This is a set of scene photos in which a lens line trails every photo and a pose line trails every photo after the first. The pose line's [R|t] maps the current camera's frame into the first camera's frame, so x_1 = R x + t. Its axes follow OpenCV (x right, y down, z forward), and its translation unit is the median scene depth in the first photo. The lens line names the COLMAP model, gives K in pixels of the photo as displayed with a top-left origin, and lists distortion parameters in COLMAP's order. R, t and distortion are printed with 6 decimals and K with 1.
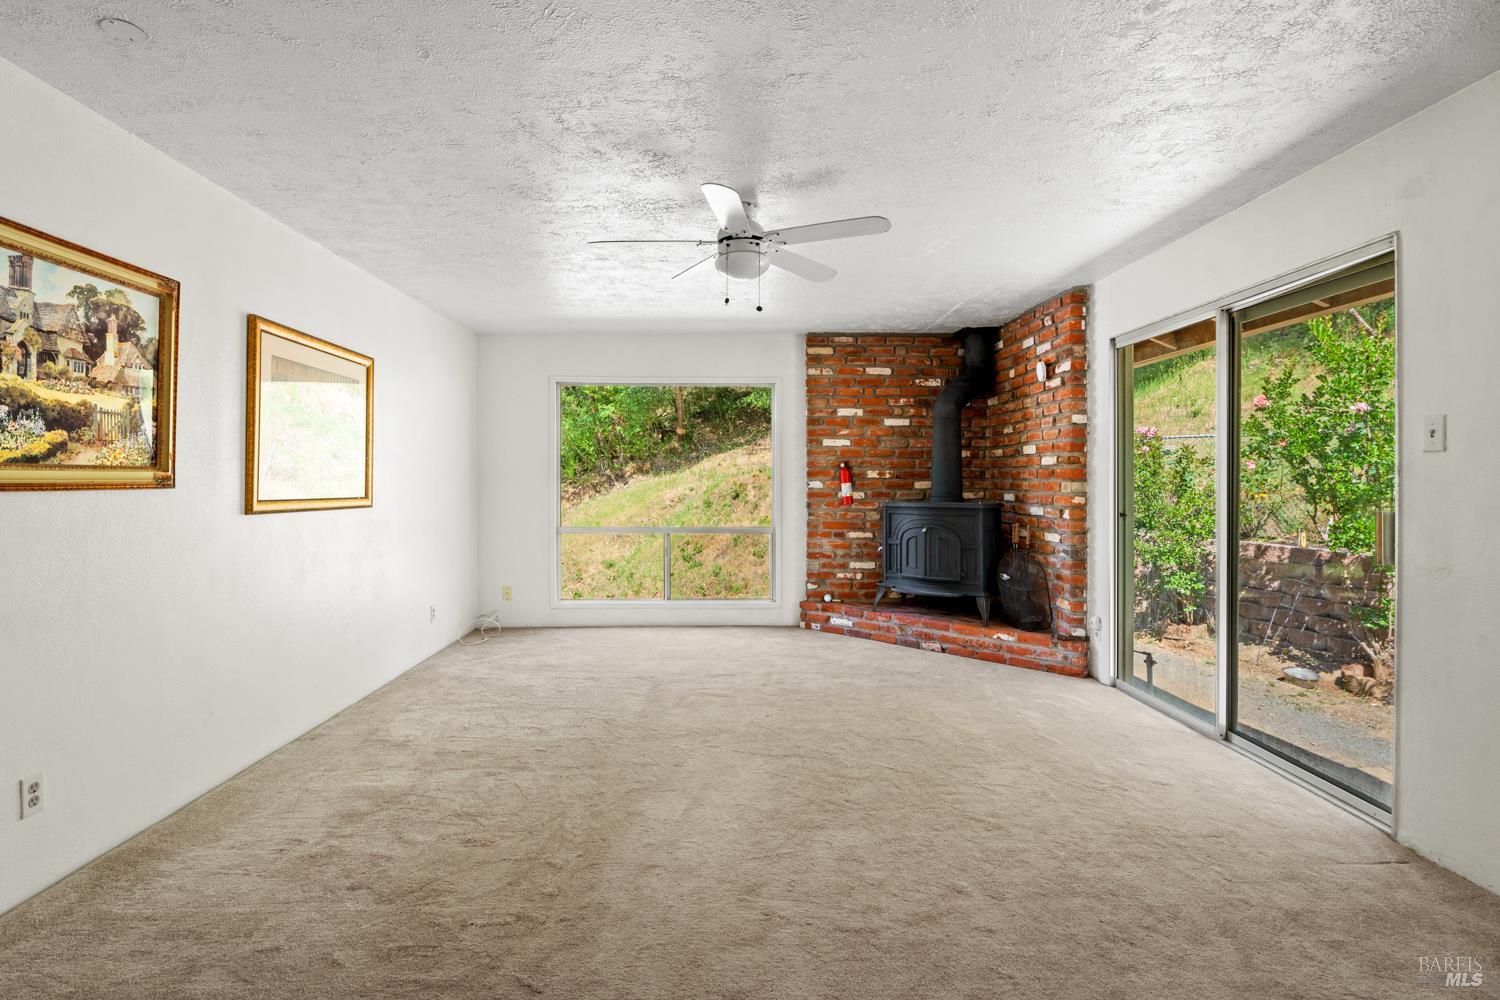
lens RADIAL K [[730.6, 0, 750.8], [0, 730.6, 488.8], [0, 0, 1]] dist [-0.000974, -0.000006]
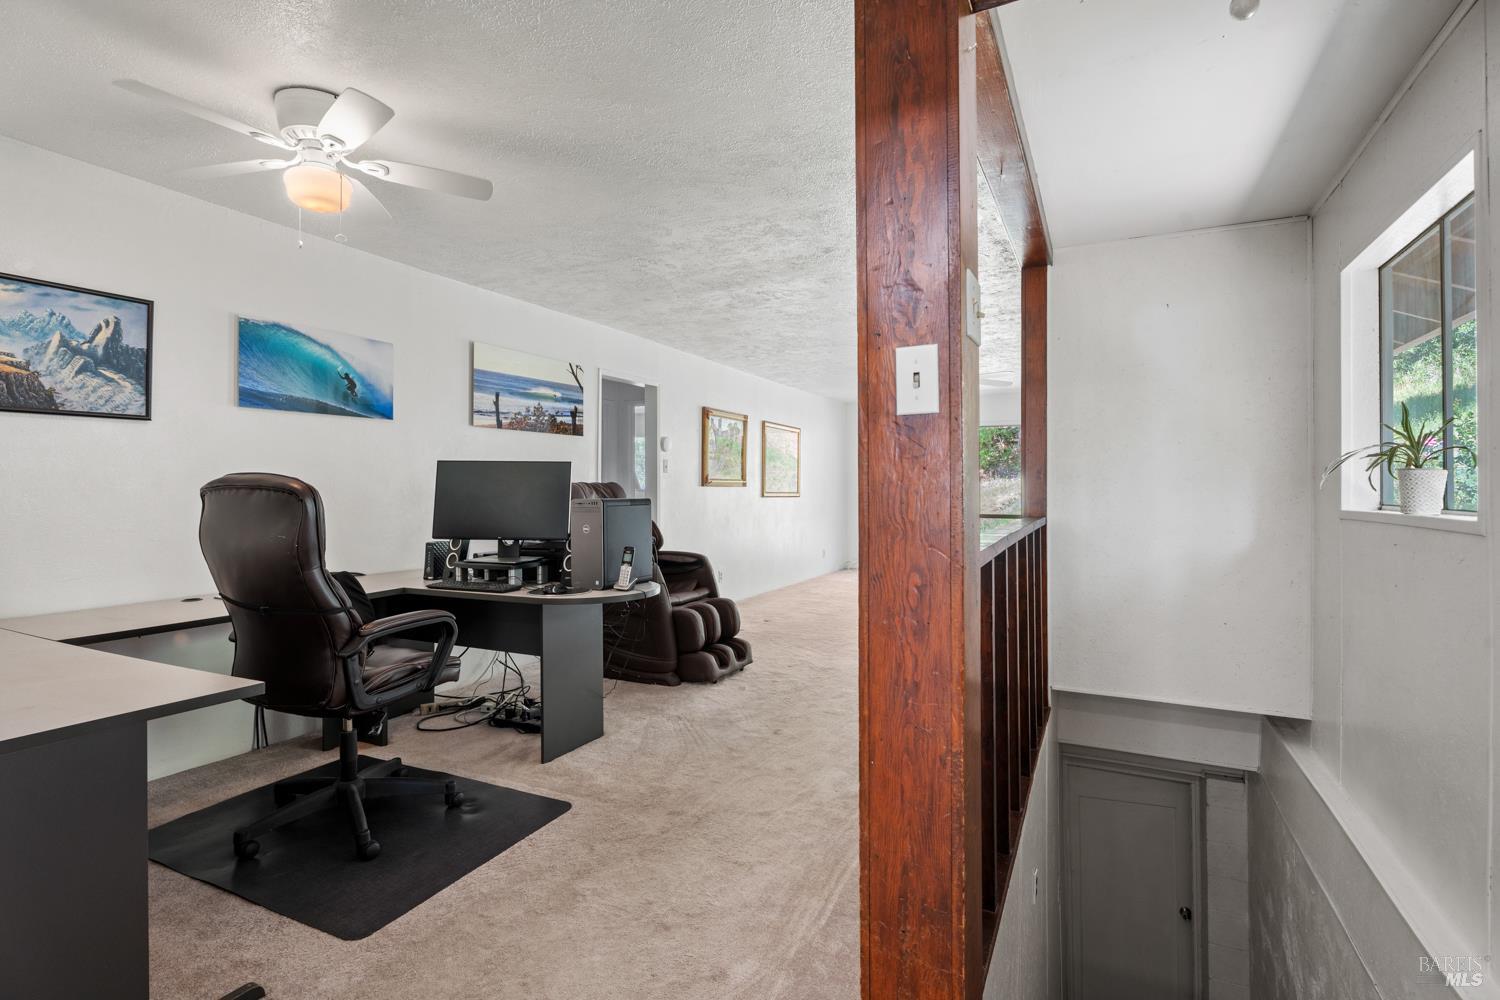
lens RADIAL K [[730.6, 0, 752.4], [0, 730.6, 492.4], [0, 0, 1]] dist [-0.000974, -0.000006]
pose [[0.883801, 0.000726, -0.467863, 0.498452], [-0.002023, 0.999995, -0.002269, 0.023921], [0.467859, 0.002951, 0.883798, -1.316106]]
